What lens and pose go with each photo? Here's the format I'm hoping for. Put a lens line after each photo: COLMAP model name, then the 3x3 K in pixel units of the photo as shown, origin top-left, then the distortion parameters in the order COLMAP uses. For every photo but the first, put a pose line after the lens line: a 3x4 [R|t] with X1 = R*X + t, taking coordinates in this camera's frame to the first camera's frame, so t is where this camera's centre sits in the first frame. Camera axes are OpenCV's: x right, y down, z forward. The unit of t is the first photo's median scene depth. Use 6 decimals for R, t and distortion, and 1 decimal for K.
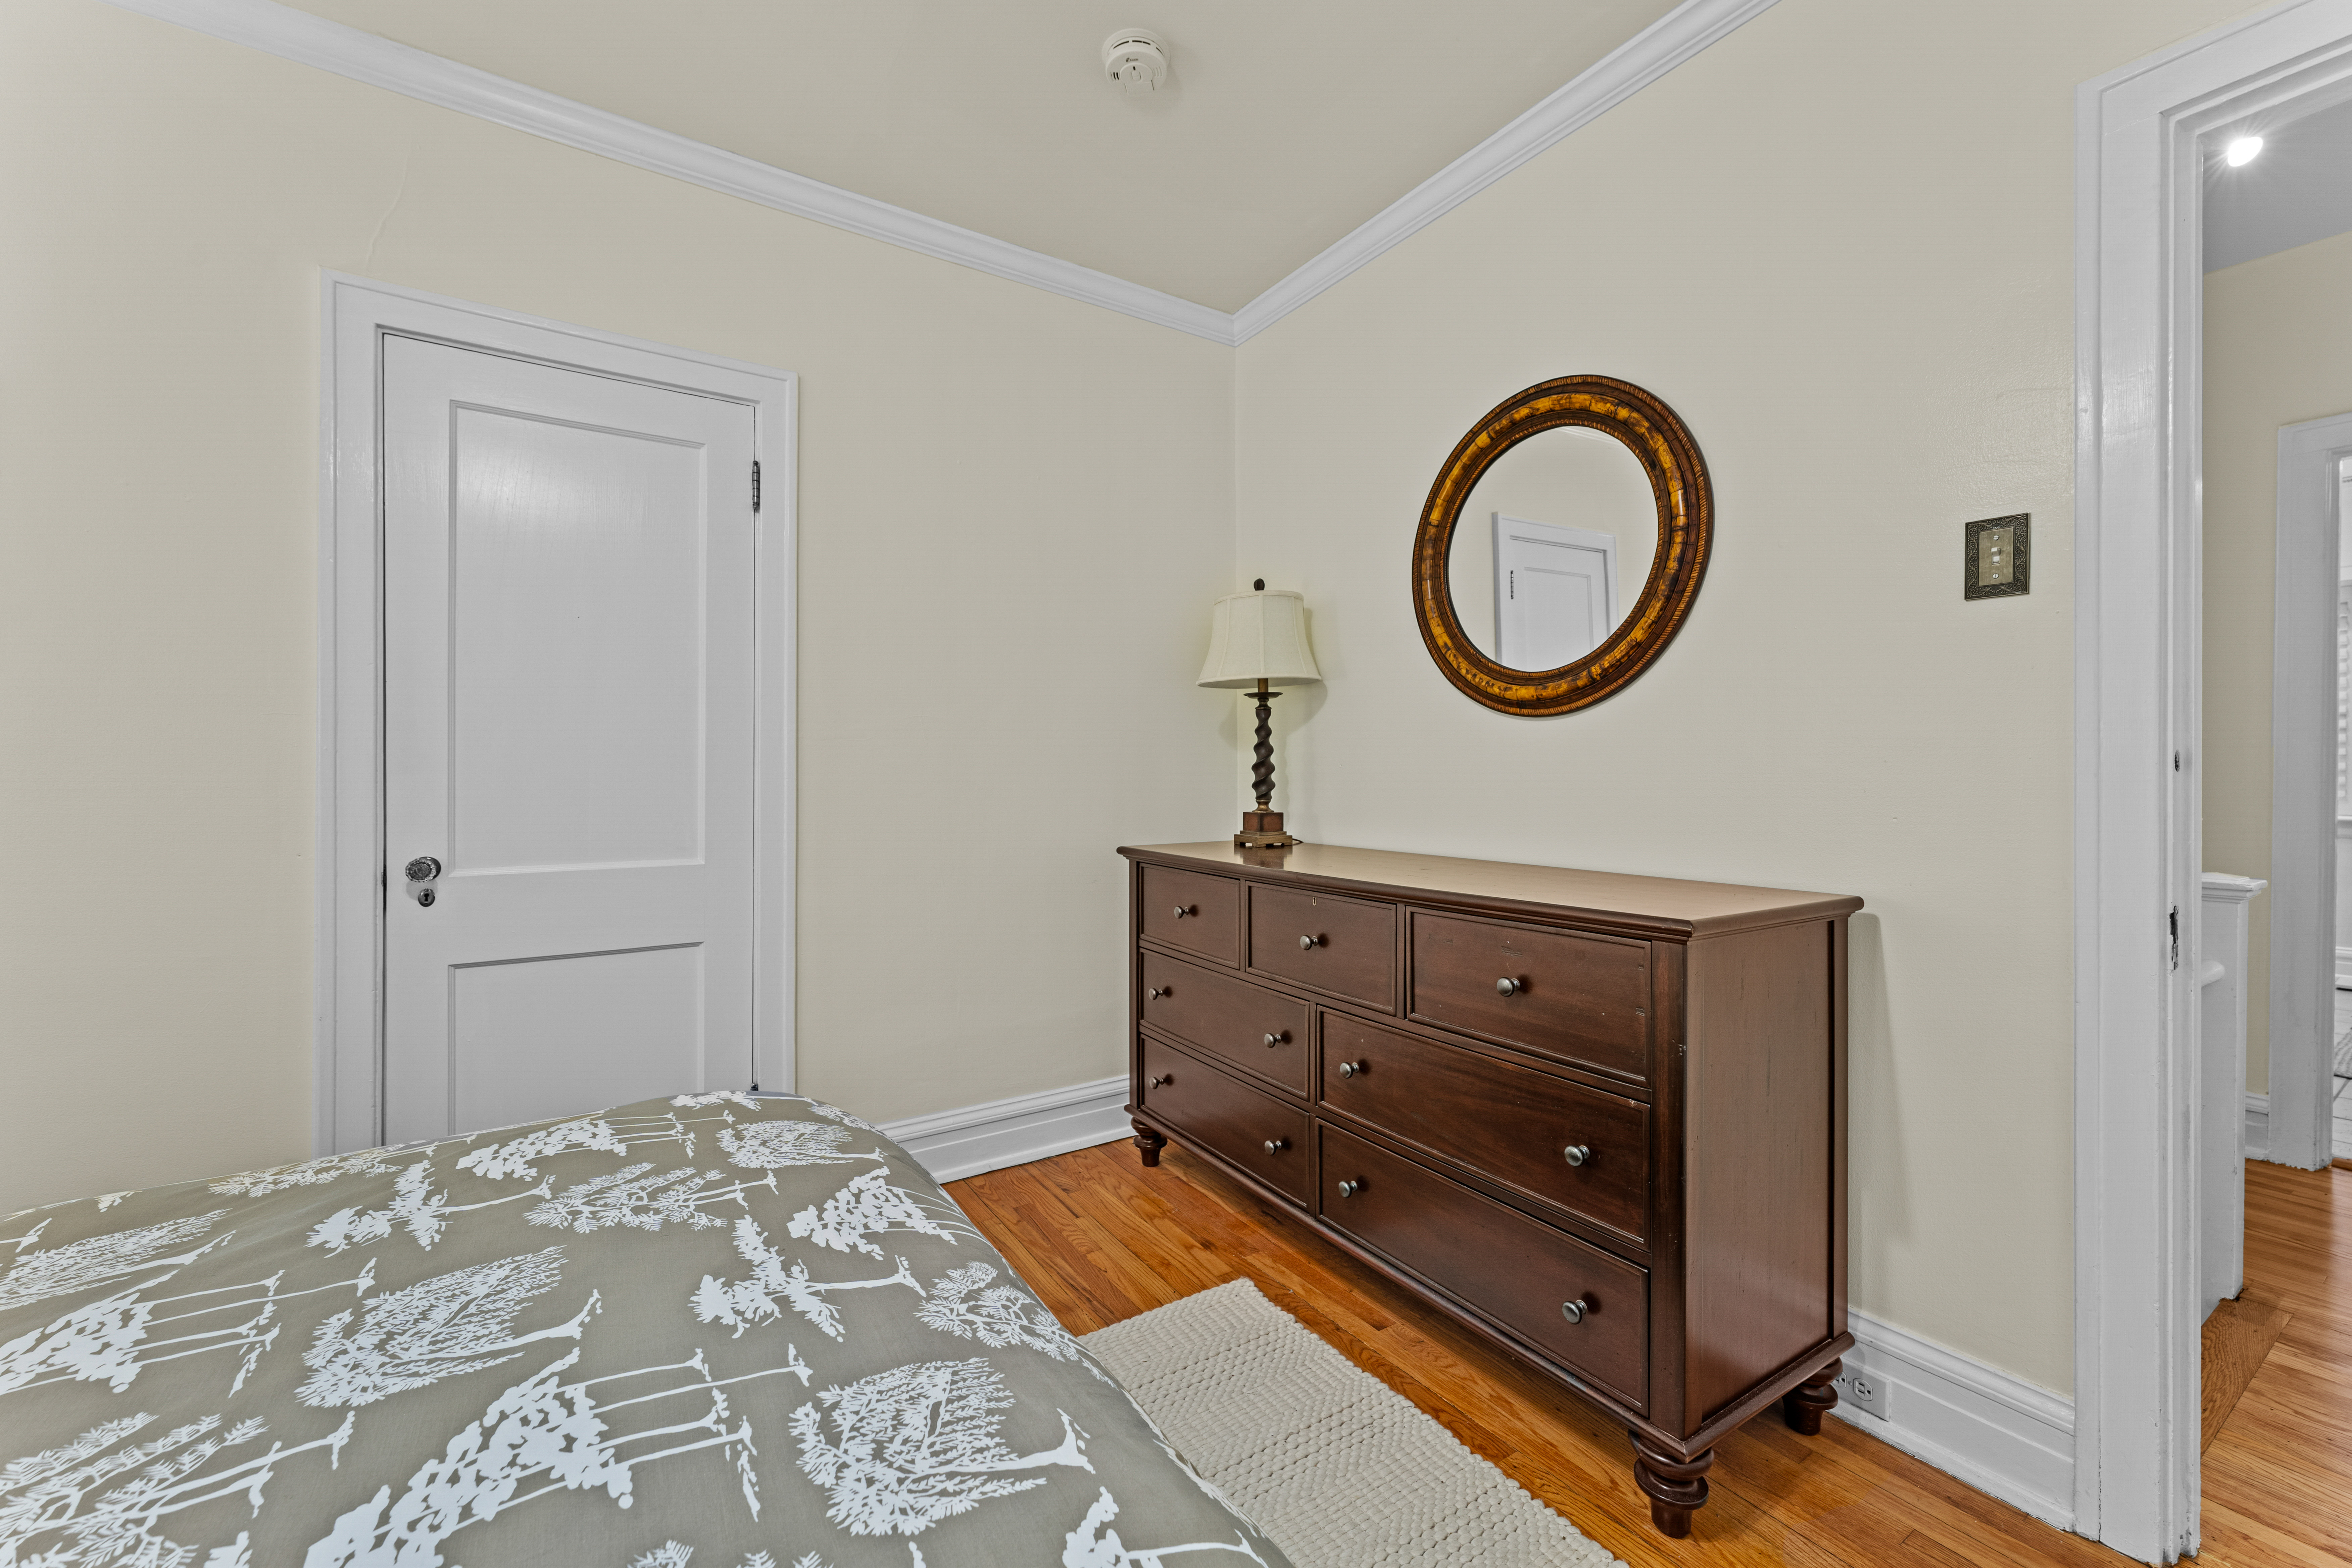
lens RADIAL K [[941.3, 0, 1176.0], [0, 941.3, 784.0], [0, 0, 1]] dist [0.000329, 0.000023]
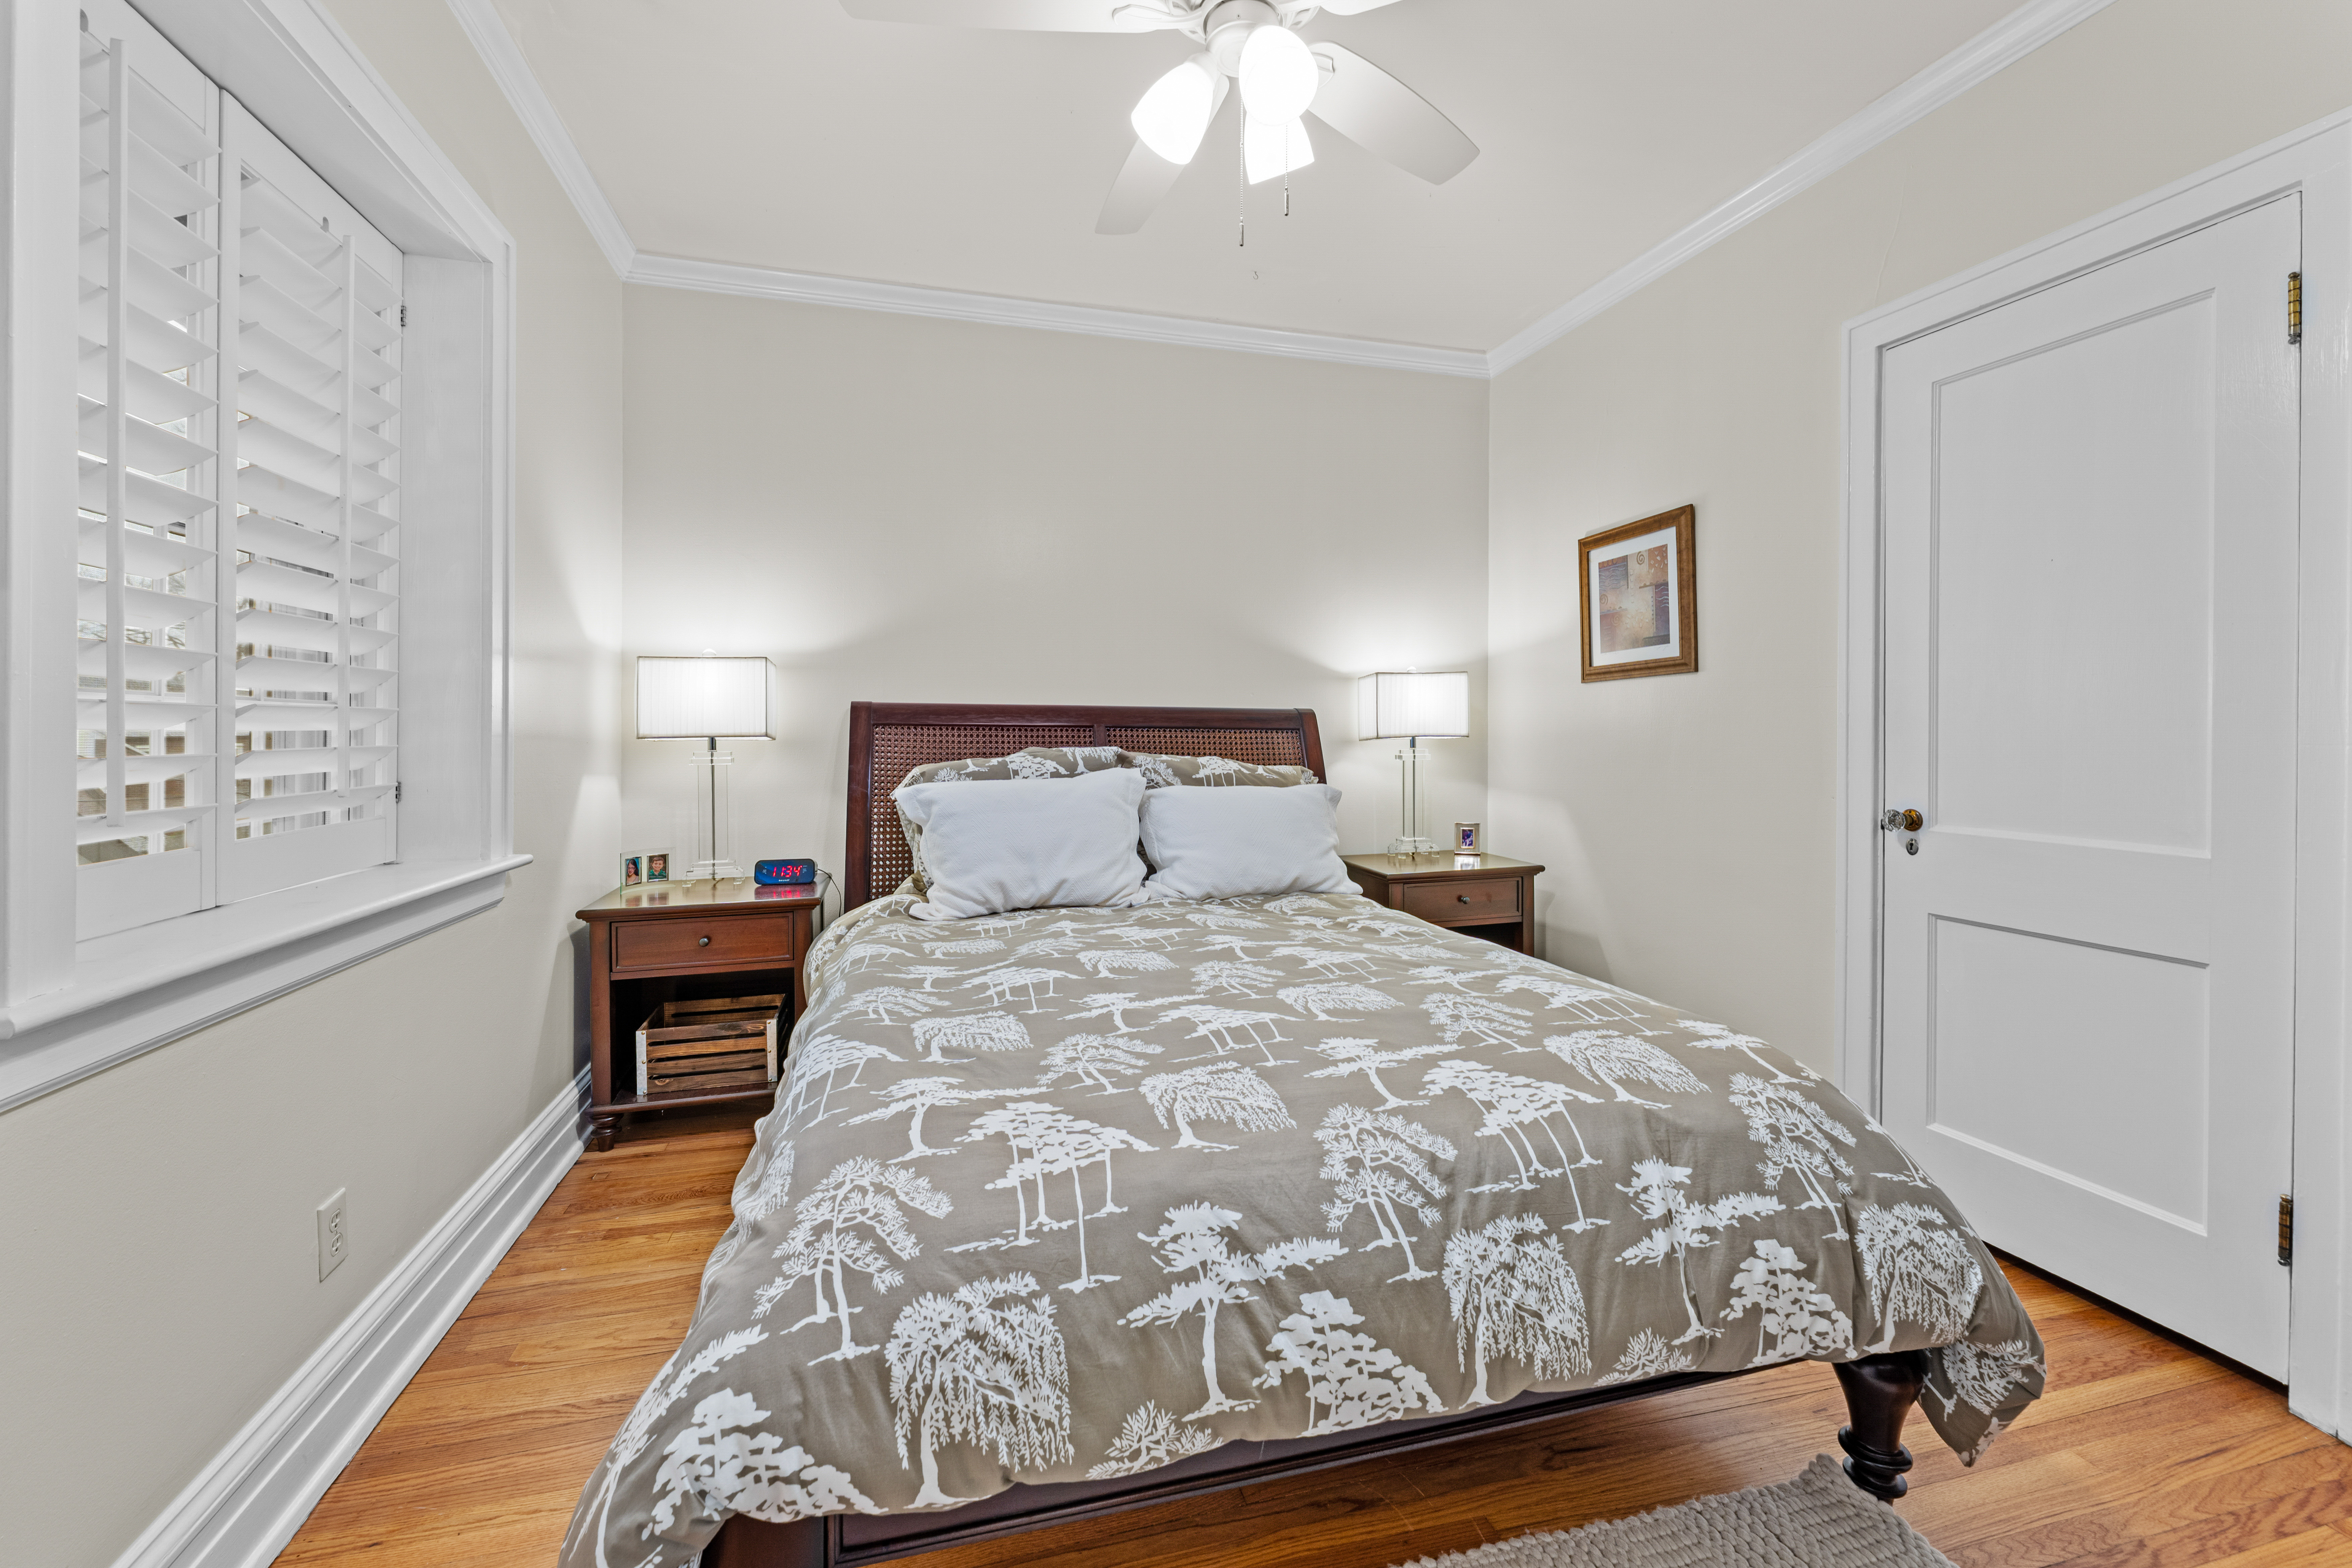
lens RADIAL K [[957.7, 0, 1174.7], [0, 957.7, 742.0], [0, 0, 1]] dist [0.000572, 0.000044]
pose [[-0.306846, 0.011326, -0.951692, 0.987255], [-0.017264, 0.999698, 0.017463, -0.011193], [0.951602, 0.021789, -0.306558, 0.980619]]
